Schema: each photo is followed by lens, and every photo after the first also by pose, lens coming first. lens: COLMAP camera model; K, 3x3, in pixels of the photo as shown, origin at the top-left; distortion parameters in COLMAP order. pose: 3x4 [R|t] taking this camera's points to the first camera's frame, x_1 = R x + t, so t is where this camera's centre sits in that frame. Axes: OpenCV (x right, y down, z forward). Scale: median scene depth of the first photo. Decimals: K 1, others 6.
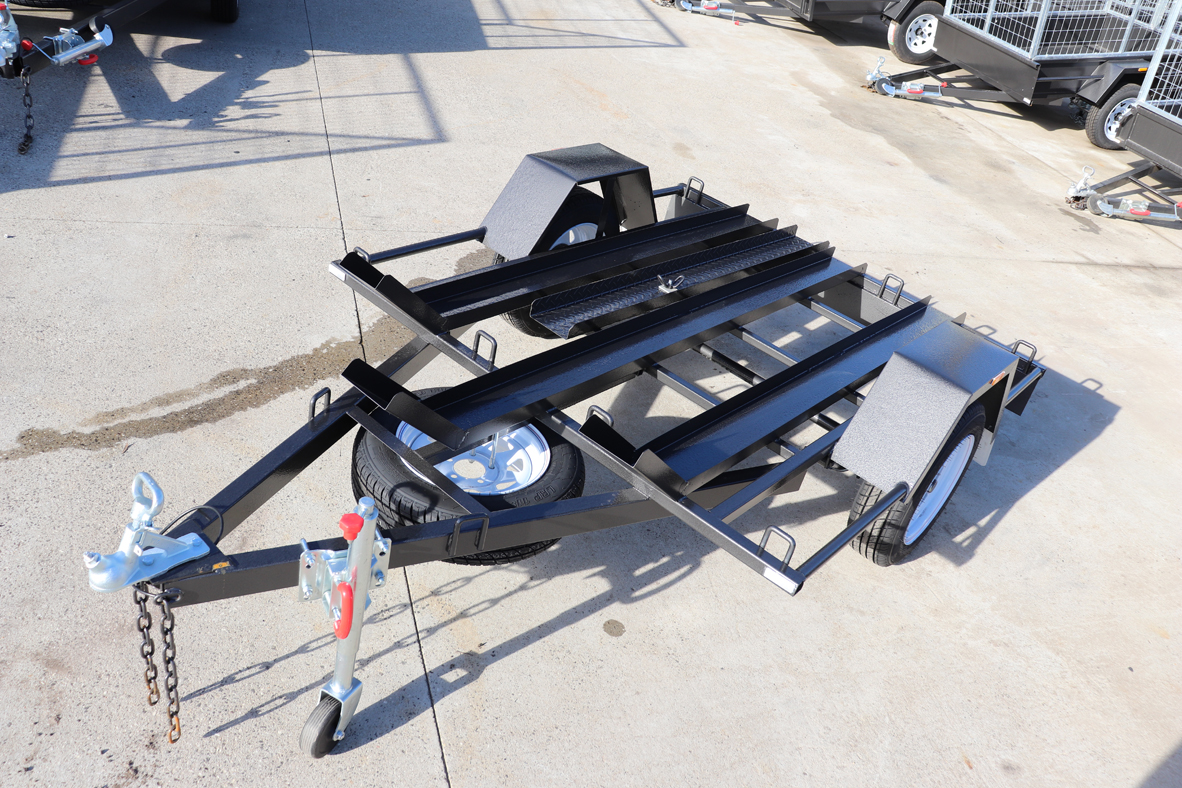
lens RADIAL K [[986.3, 0, 602.5], [0, 986.3, 388.5], [0, 0, 1]] dist [-0.175873, 0.157660]
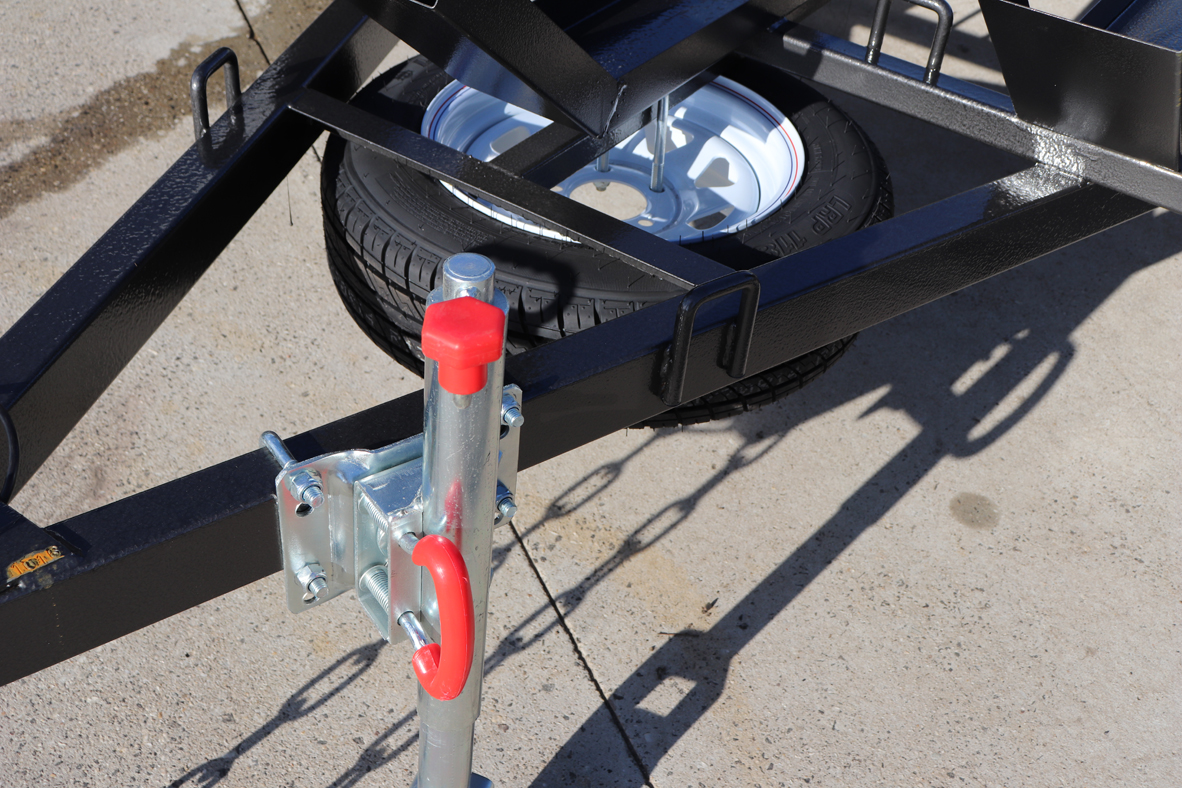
lens RADIAL K [[1365.0, 0, 591.0], [0, 1365.0, 394.0], [0, 0, 1]] dist [-0.069192, 0.272902]
pose [[0.984289, -0.176497, -0.004942, -0.155987], [0.175064, 0.971890, 0.157425, 0.070164], [-0.022982, -0.155816, 0.987519, 0.427385]]
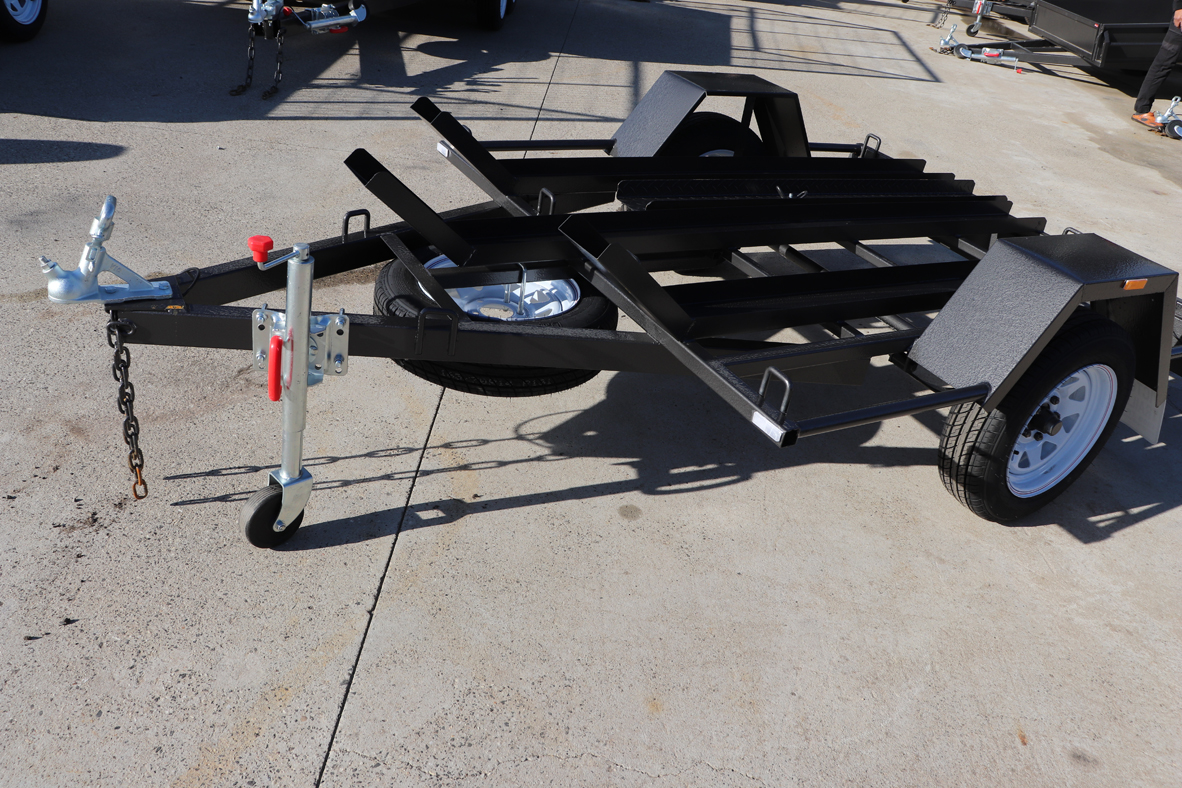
lens RADIAL K [[970.2, 0, 595.8], [0, 970.2, 390.8], [0, 0, 1]] dist [-0.176695, 0.157570]
pose [[0.945107, 0.107002, -0.308744, 0.258712], [-0.133898, 0.988713, -0.067220, 0.211328], [0.298067, 0.104870, 0.948767, 0.147449]]
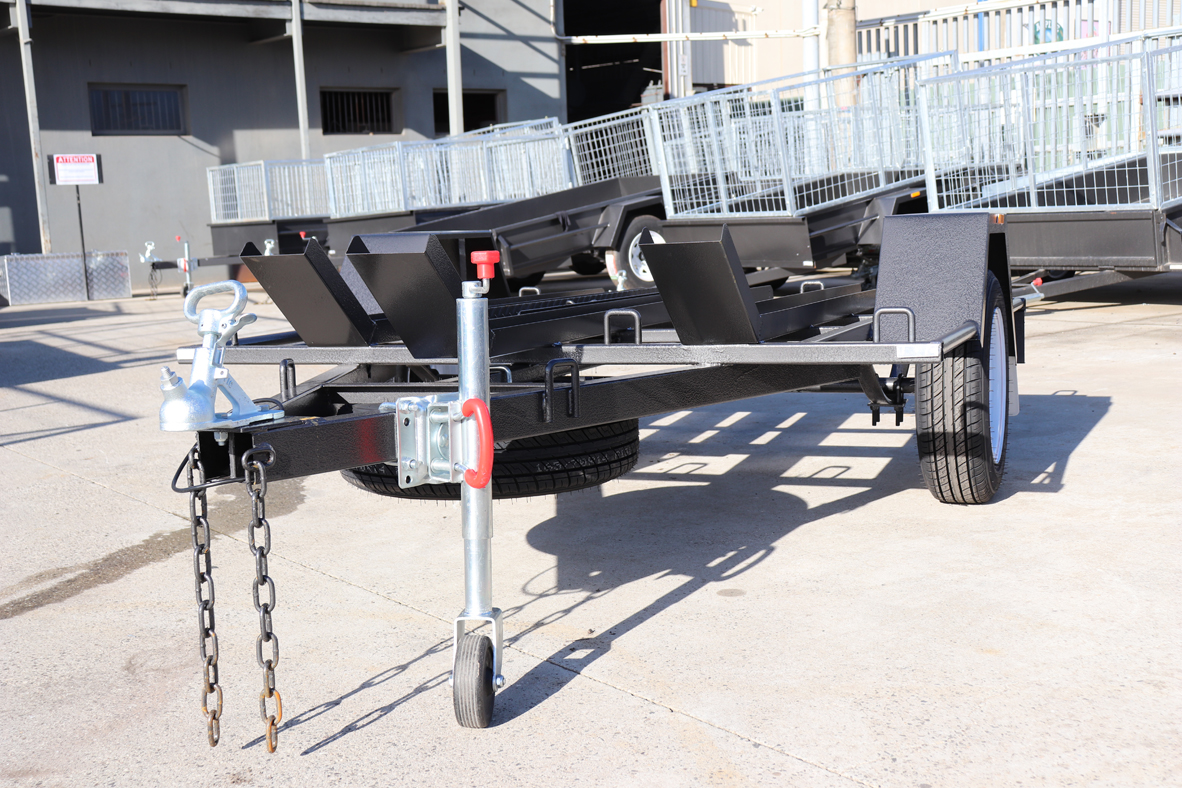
lens RADIAL K [[1459.0, 0, 593.7], [0, 1459.0, 360.3], [0, 0, 1]] dist [-0.108535, 0.571639]
pose [[0.912313, -0.266562, 0.310853, -0.406303], [0.373326, 0.853348, -0.363903, 0.486879], [-0.168263, 0.448043, 0.878035, -0.041176]]
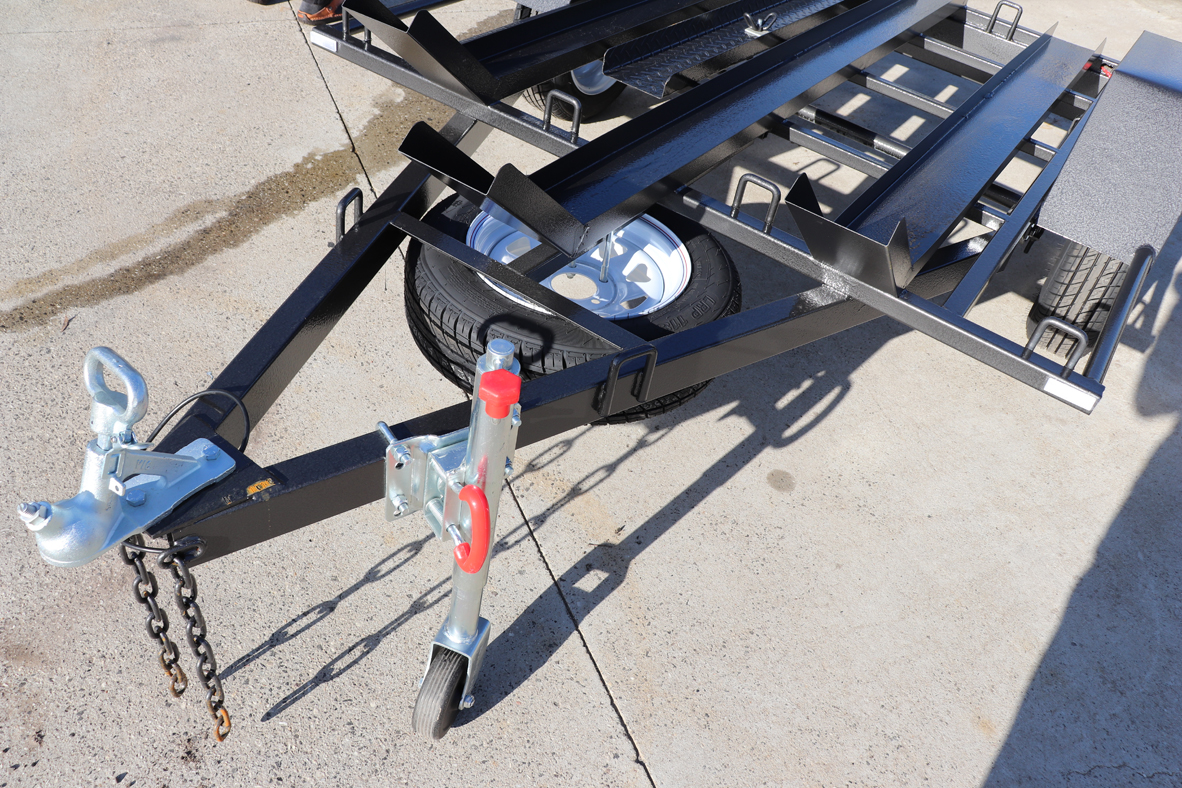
lens RADIAL K [[970.2, 0, 595.8], [0, 970.2, 390.8], [0, 0, 1]] dist [-0.176695, 0.157570]
pose [[0.992335, -0.117263, 0.039006, -0.157544], [0.108397, 0.977499, 0.180957, 0.032553], [-0.059348, -0.175342, 0.982717, 0.319509]]
